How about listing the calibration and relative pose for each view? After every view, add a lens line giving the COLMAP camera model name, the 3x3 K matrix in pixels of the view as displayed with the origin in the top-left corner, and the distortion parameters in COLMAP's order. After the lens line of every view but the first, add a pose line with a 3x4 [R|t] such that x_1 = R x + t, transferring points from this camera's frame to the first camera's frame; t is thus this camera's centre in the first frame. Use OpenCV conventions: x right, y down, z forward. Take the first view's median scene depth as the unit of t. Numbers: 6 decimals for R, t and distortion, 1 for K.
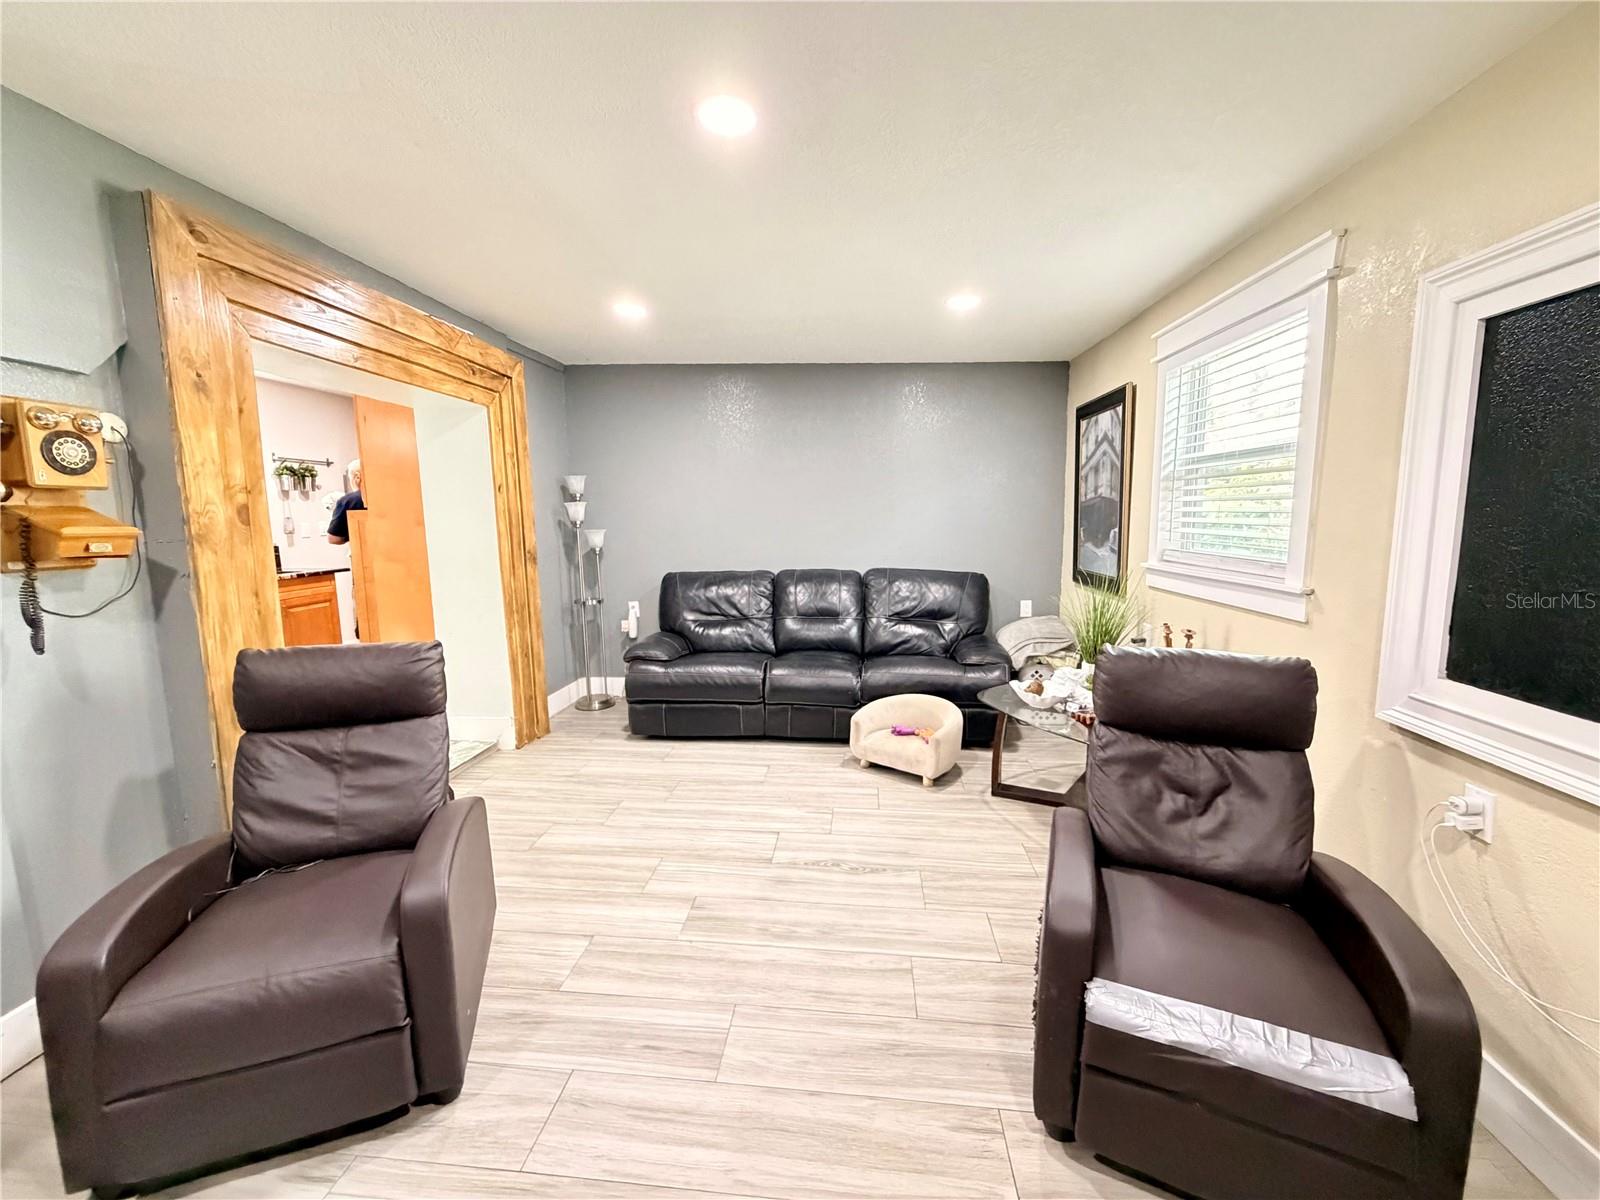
lens RADIAL K [[632.1, 0, 800.0], [0, 632.1, 600.0], [0, 0, 1]] dist [-0.002569, -0.000180]
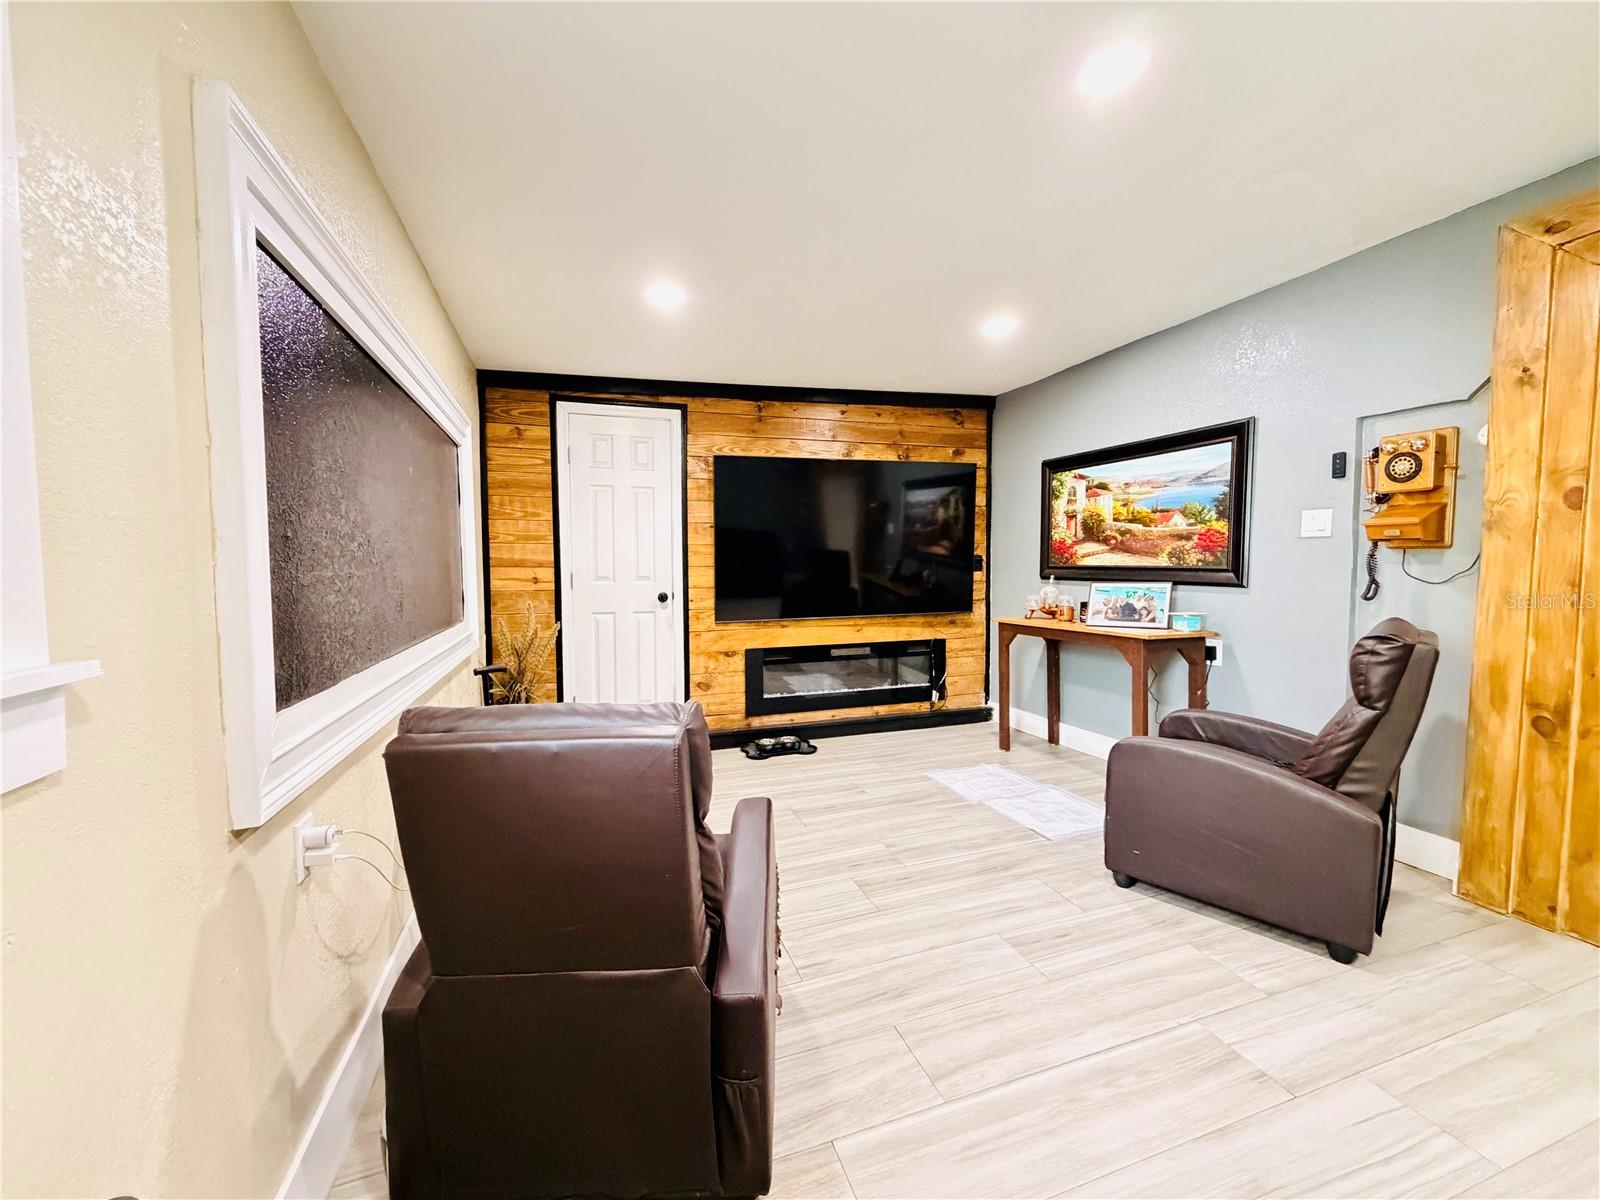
lens RADIAL K [[632.1, 0, 800.0], [0, 632.1, 600.0], [0, 0, 1]] dist [-0.002569, -0.000180]
pose [[-0.905648, 0.046521, -0.421471, 0.617203], [-0.035569, 0.982126, 0.184835, -0.129589], [0.422537, 0.182386, -0.887805, 1.496484]]
